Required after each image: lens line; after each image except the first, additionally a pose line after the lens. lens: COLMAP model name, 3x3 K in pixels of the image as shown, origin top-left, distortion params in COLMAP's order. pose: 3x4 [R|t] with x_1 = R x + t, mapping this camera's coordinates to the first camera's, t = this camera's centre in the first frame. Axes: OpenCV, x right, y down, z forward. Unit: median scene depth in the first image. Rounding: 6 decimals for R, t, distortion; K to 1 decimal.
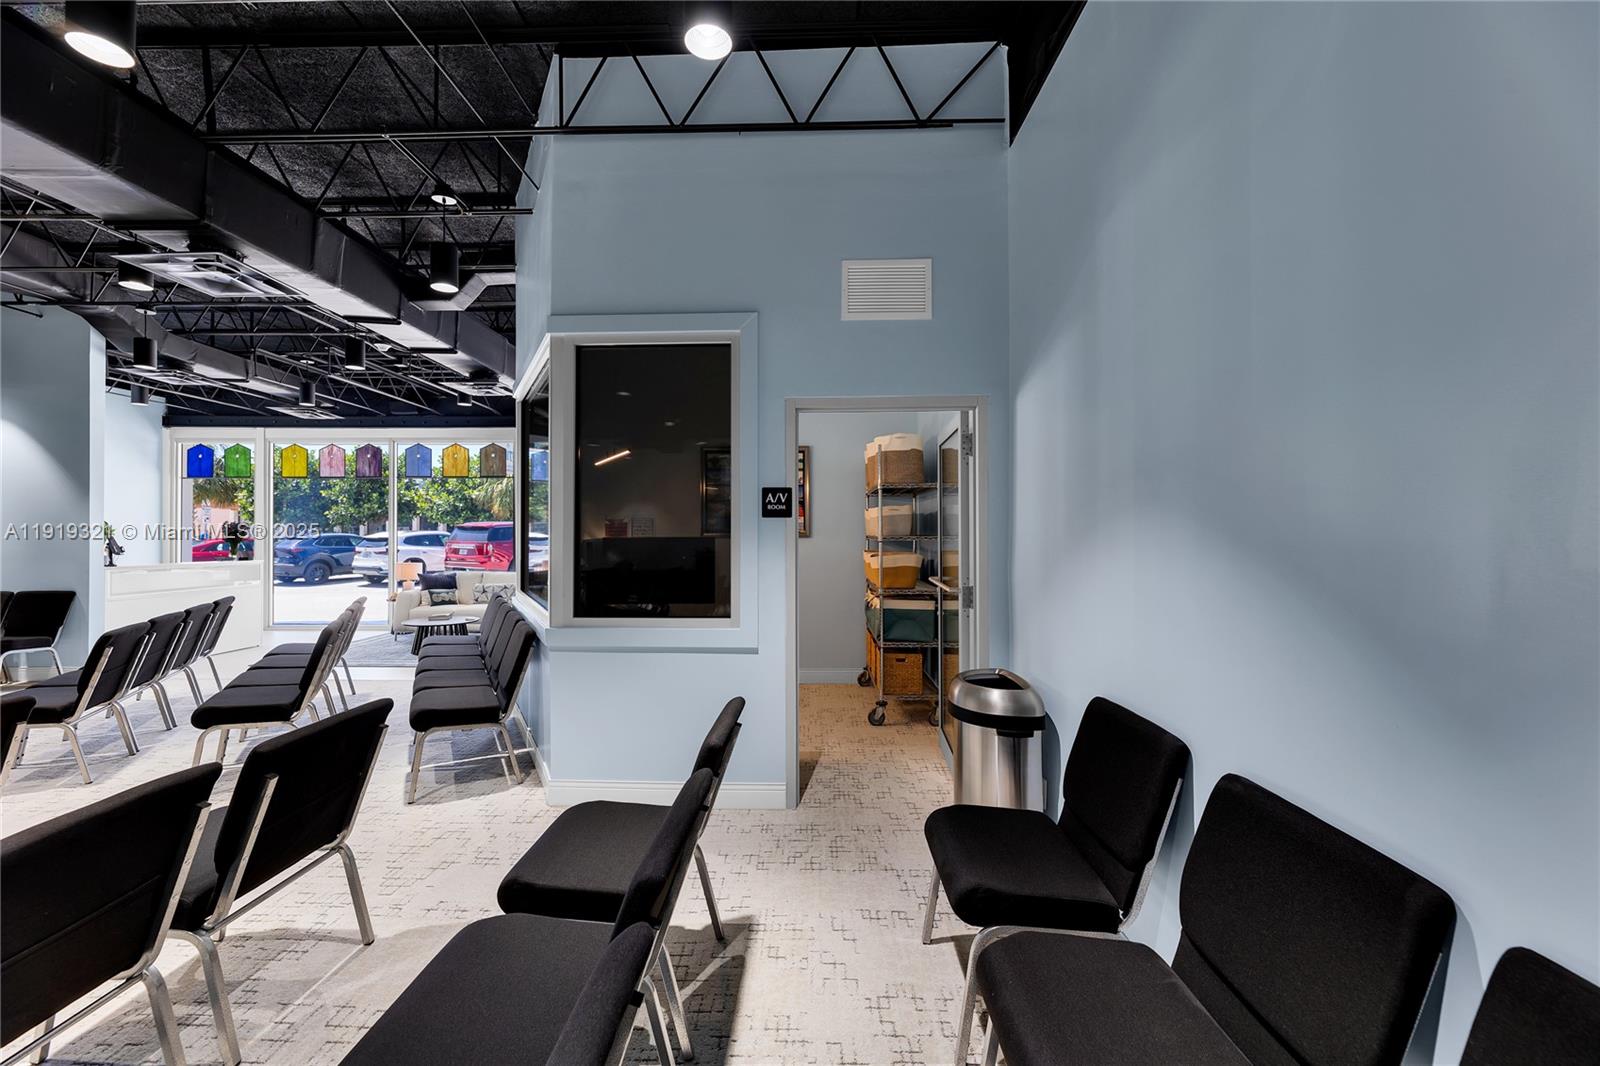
lens RADIAL K [[651.0, 0, 799.8], [0, 651.0, 531.8], [0, 0, 1]] dist [-0.016085, -0.000168]
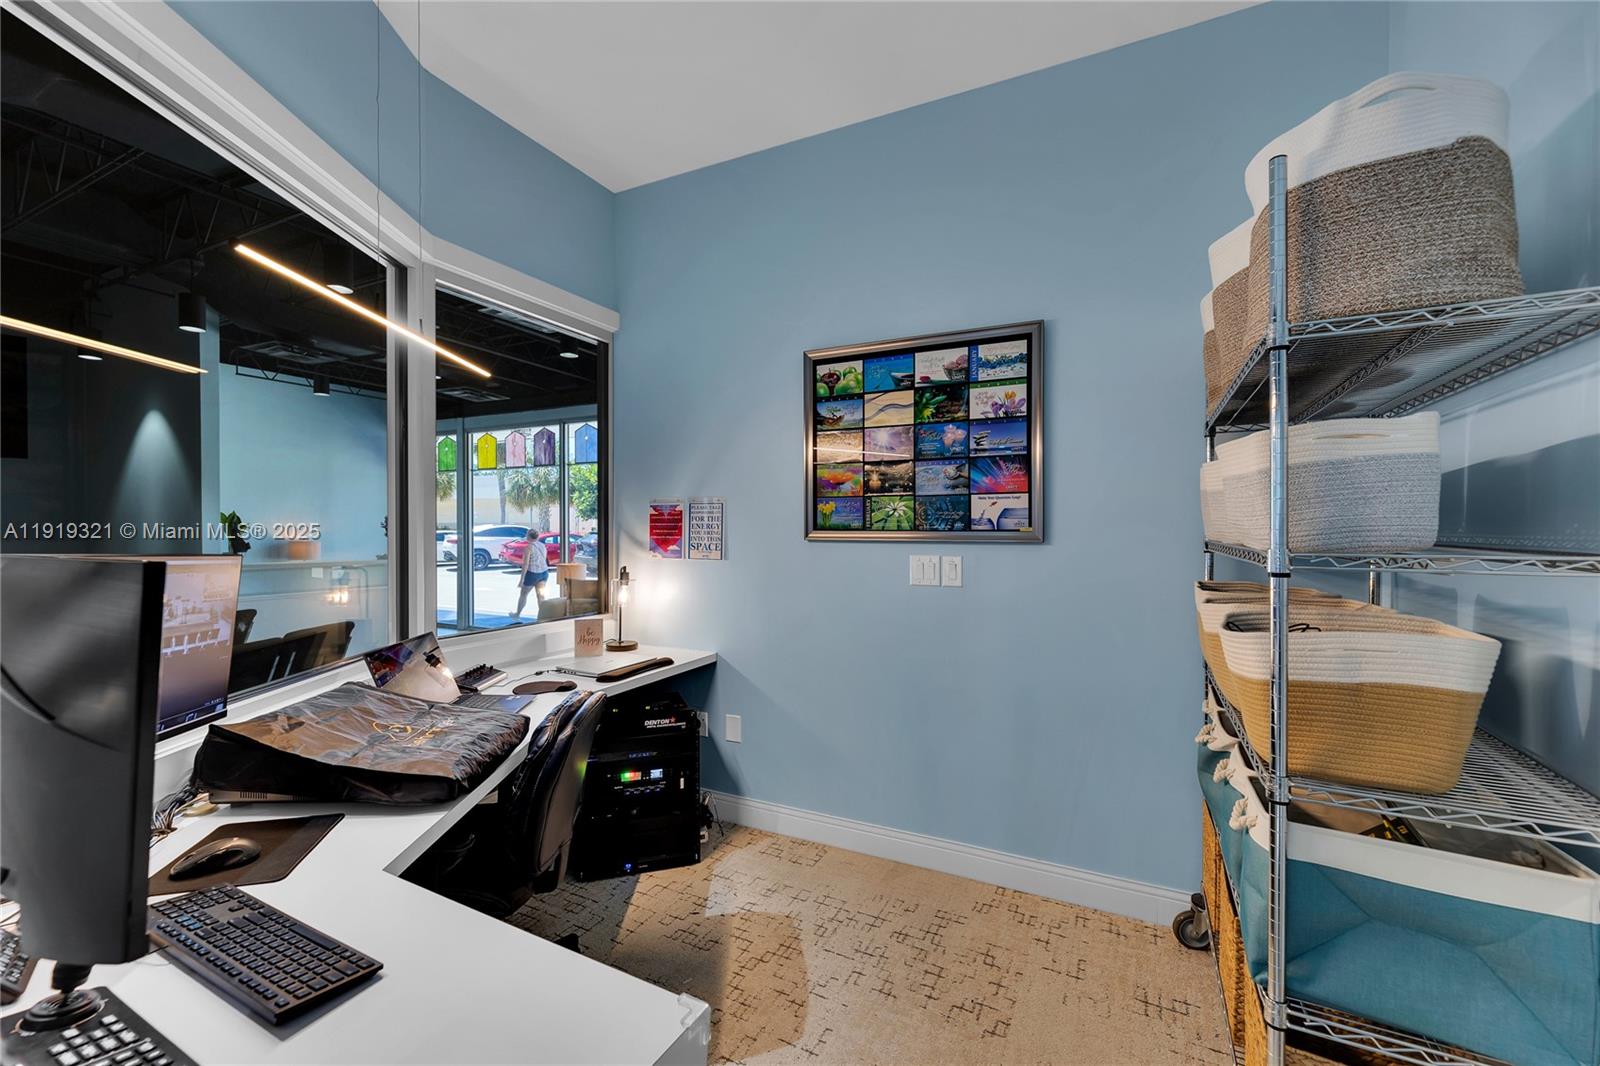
lens RADIAL K [[651.0, 0, 800.3], [0, 651.0, 531.7], [0, 0, 1]] dist [-0.016085, -0.000168]
pose [[0.900790, 0.006929, -0.434200, 0.065548], [-0.005435, 0.999974, 0.004682, -0.000591], [0.434221, -0.001858, 0.900805, 0.682164]]
